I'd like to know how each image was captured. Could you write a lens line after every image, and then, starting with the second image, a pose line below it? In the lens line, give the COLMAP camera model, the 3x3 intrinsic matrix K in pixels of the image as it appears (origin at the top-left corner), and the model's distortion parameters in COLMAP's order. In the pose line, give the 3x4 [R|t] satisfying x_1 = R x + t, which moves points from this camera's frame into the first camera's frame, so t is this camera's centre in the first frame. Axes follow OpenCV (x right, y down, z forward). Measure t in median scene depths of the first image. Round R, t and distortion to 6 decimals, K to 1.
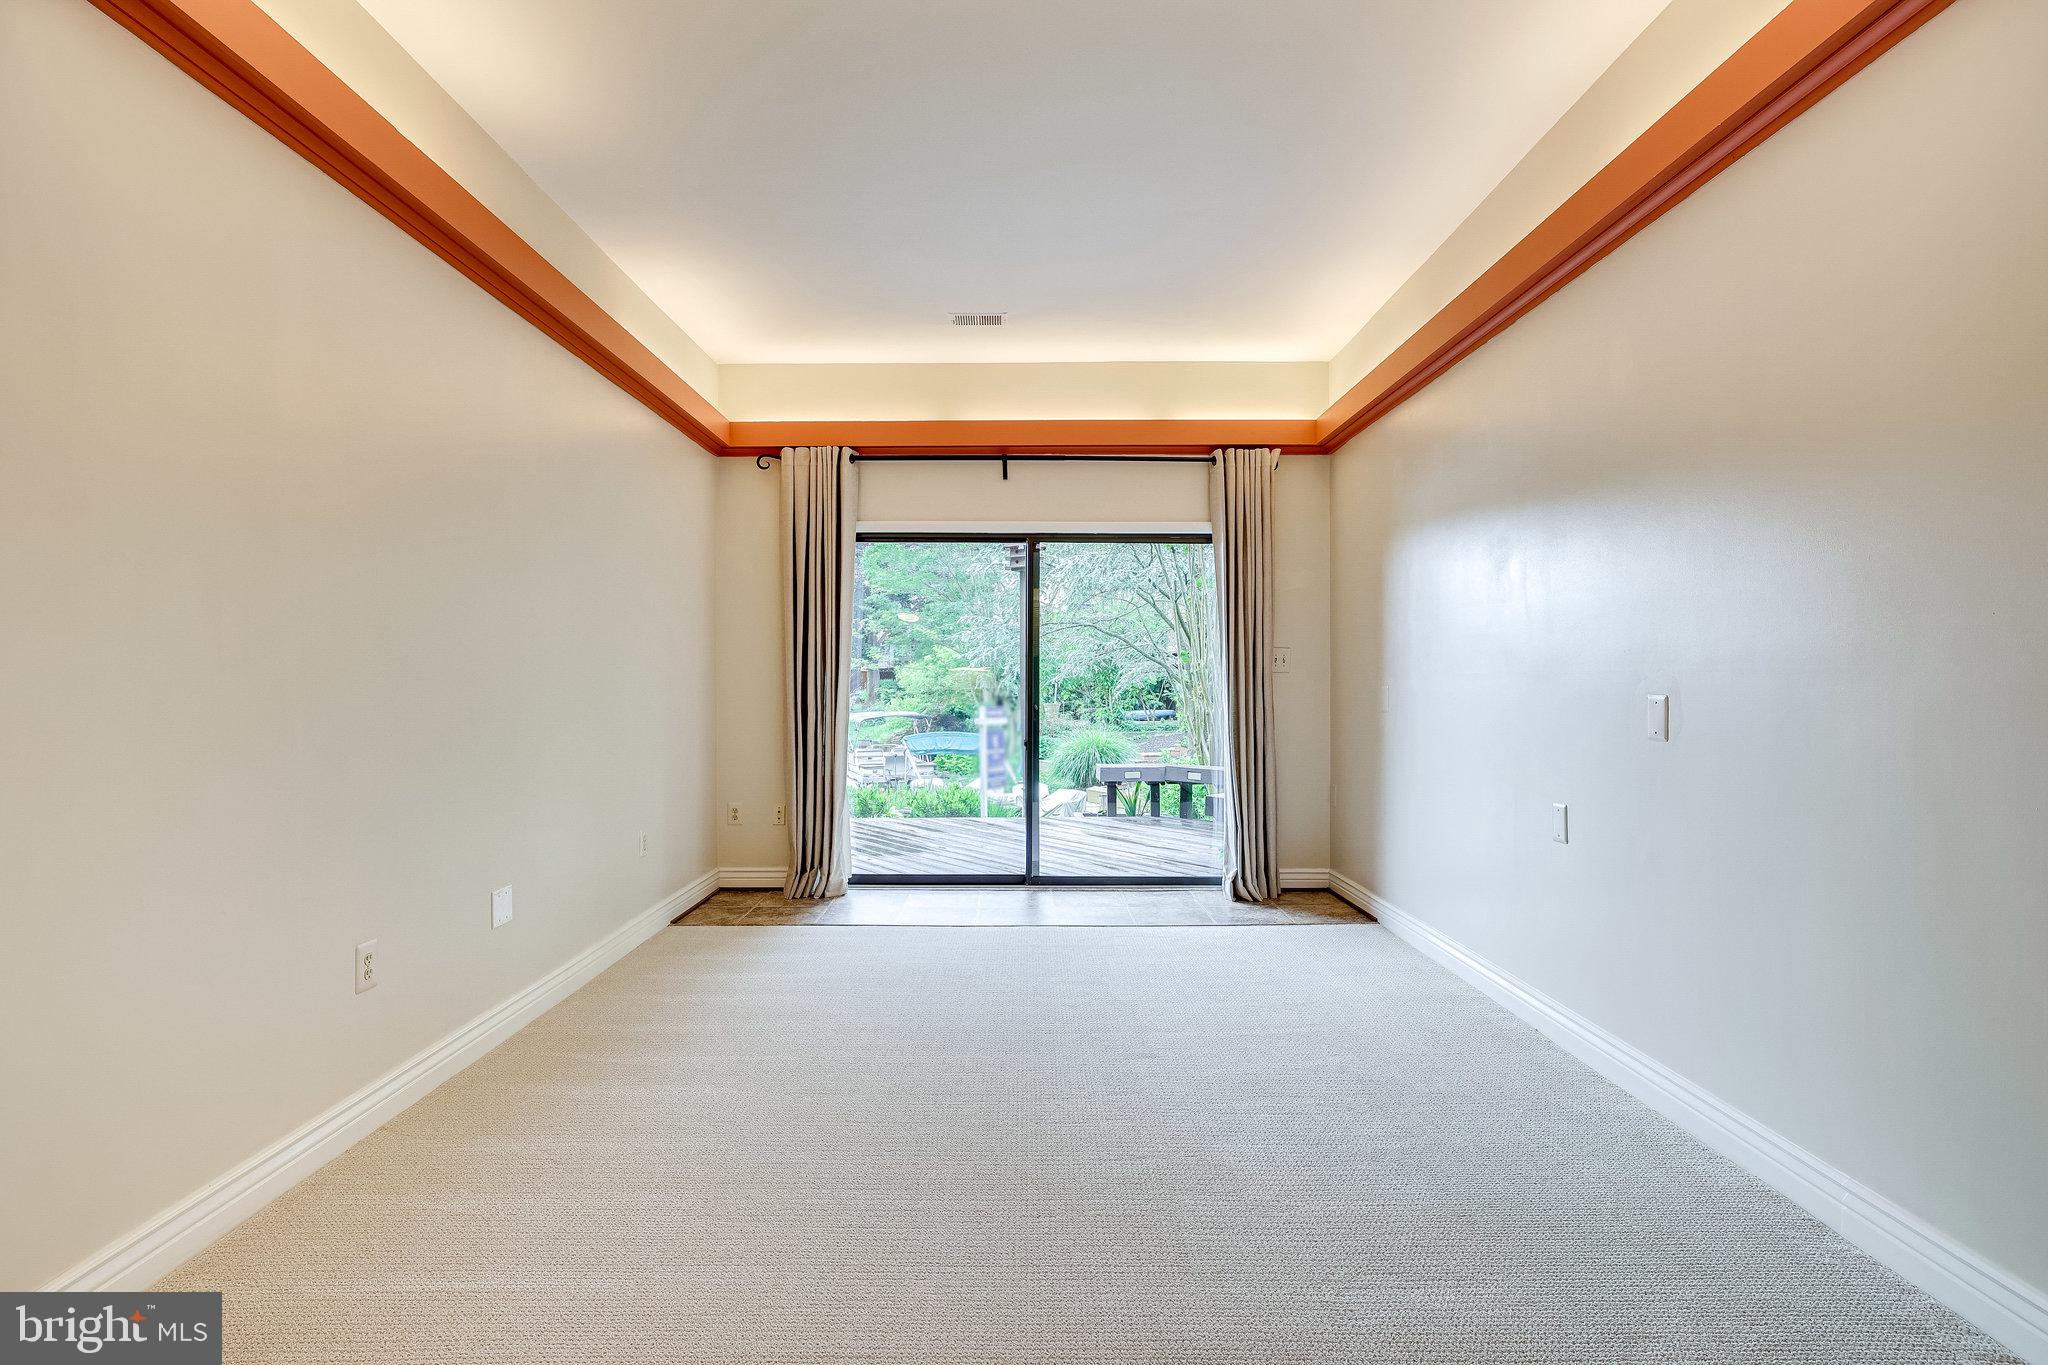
lens RADIAL K [[896.9, 0, 1023.8], [0, 896.9, 678.1], [0, 0, 1]] dist [-0.001788, -0.000155]
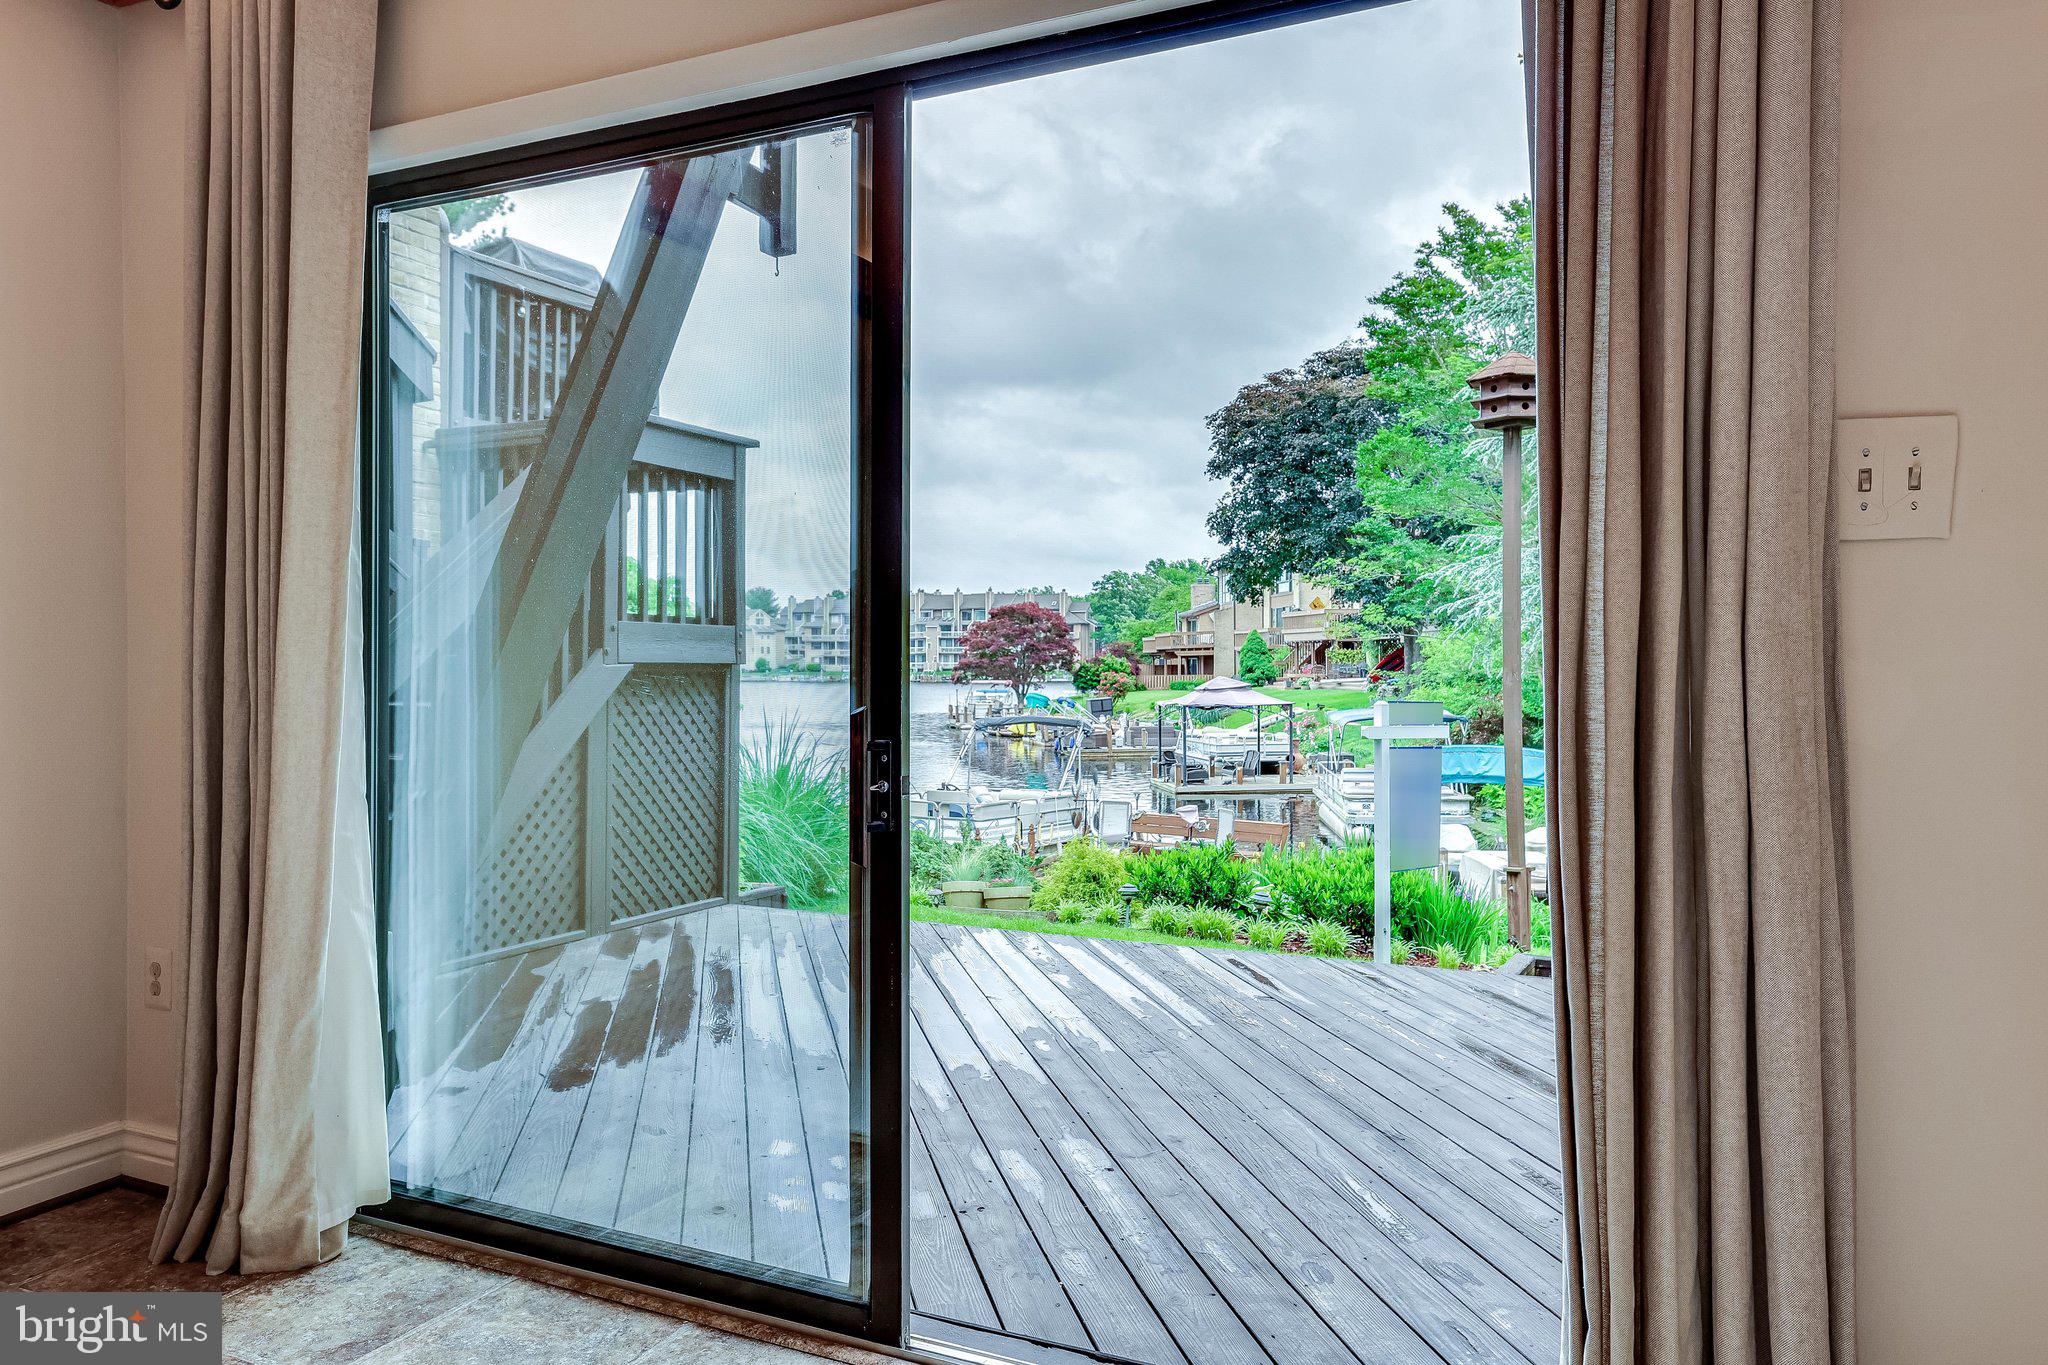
lens RADIAL K [[1398.3, 0, 1027.6], [0, 1398.3, 653.0], [0, 0, 1]] dist [0.003347, 0.001447]
pose [[0.914778, -0.003222, -0.403944, 0.233830], [0.002409, 0.999994, -0.002520, 0.021099], [0.403949, 0.001332, 0.914780, 0.622100]]
